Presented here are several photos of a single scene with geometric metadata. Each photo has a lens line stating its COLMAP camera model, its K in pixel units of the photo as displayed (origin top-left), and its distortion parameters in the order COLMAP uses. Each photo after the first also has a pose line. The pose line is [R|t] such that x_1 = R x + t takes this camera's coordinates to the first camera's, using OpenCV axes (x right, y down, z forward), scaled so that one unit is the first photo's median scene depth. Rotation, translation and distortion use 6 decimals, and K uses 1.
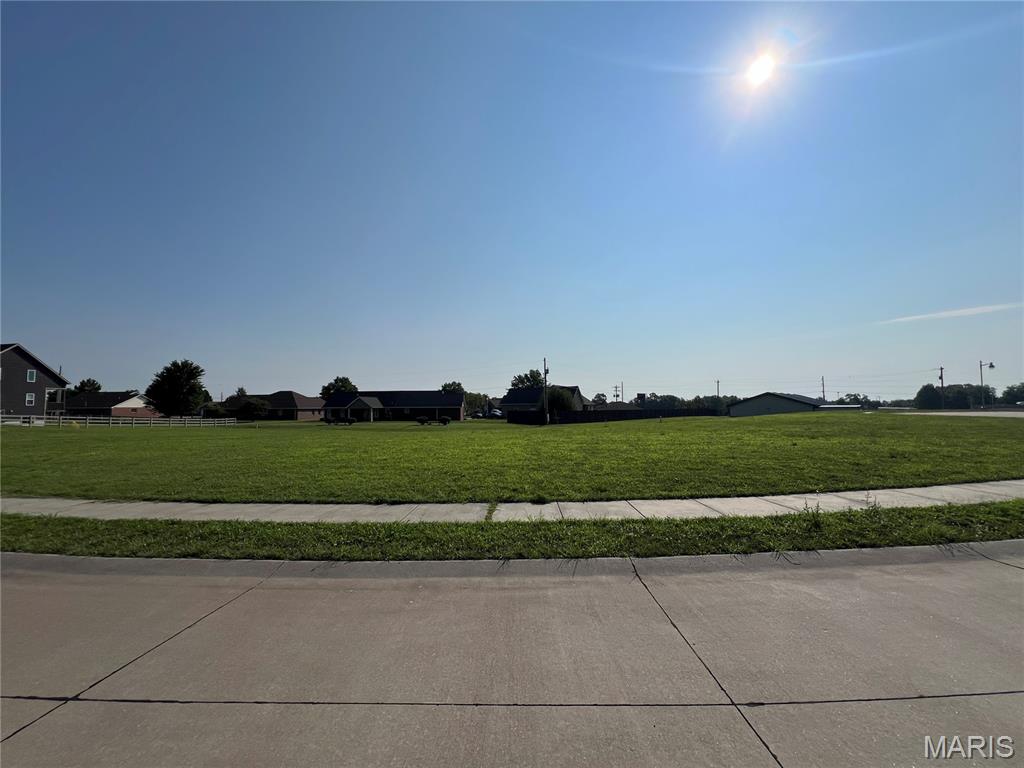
lens RADIAL K [[410.7, 0, 514.2], [0, 410.7, 391.9], [0, 0, 1]] dist [0.000243, -0.000222]
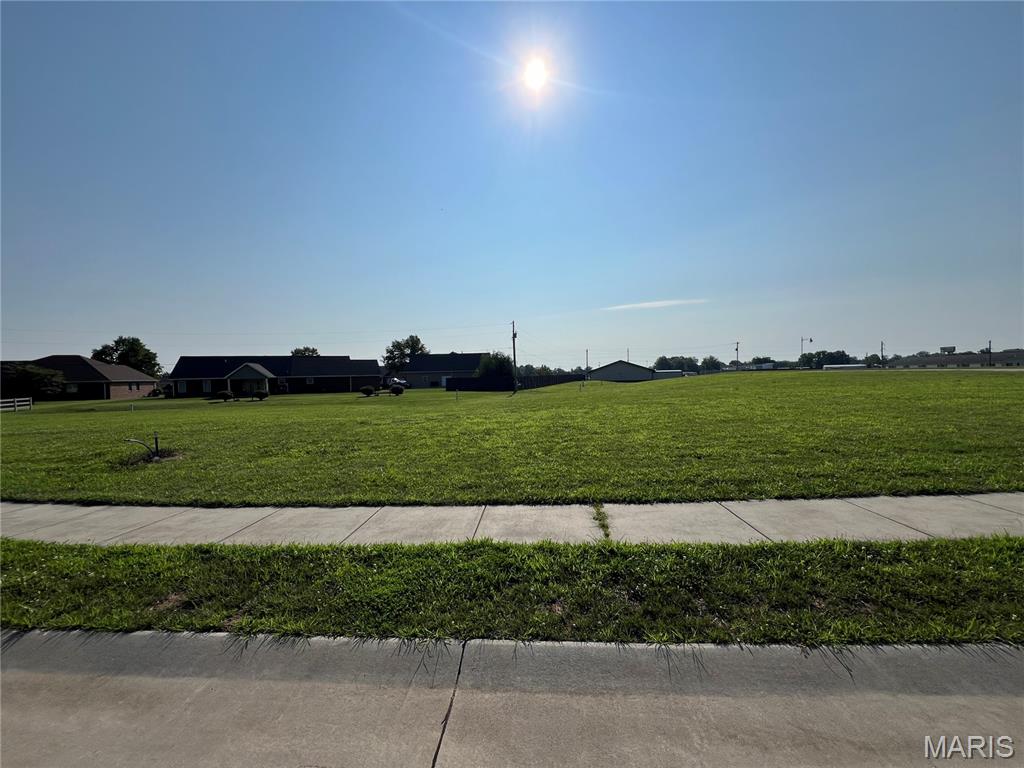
lens RADIAL K [[410.7, 0, 508.7], [0, 410.7, 381.1], [0, 0, 1]] dist [0.000243, -0.000222]
pose [[0.881082, -0.020440, 0.472522, -0.255055], [-0.001249, 0.998962, 0.045541, 0.008557], [-0.472962, -0.040715, 0.880142, 0.103776]]
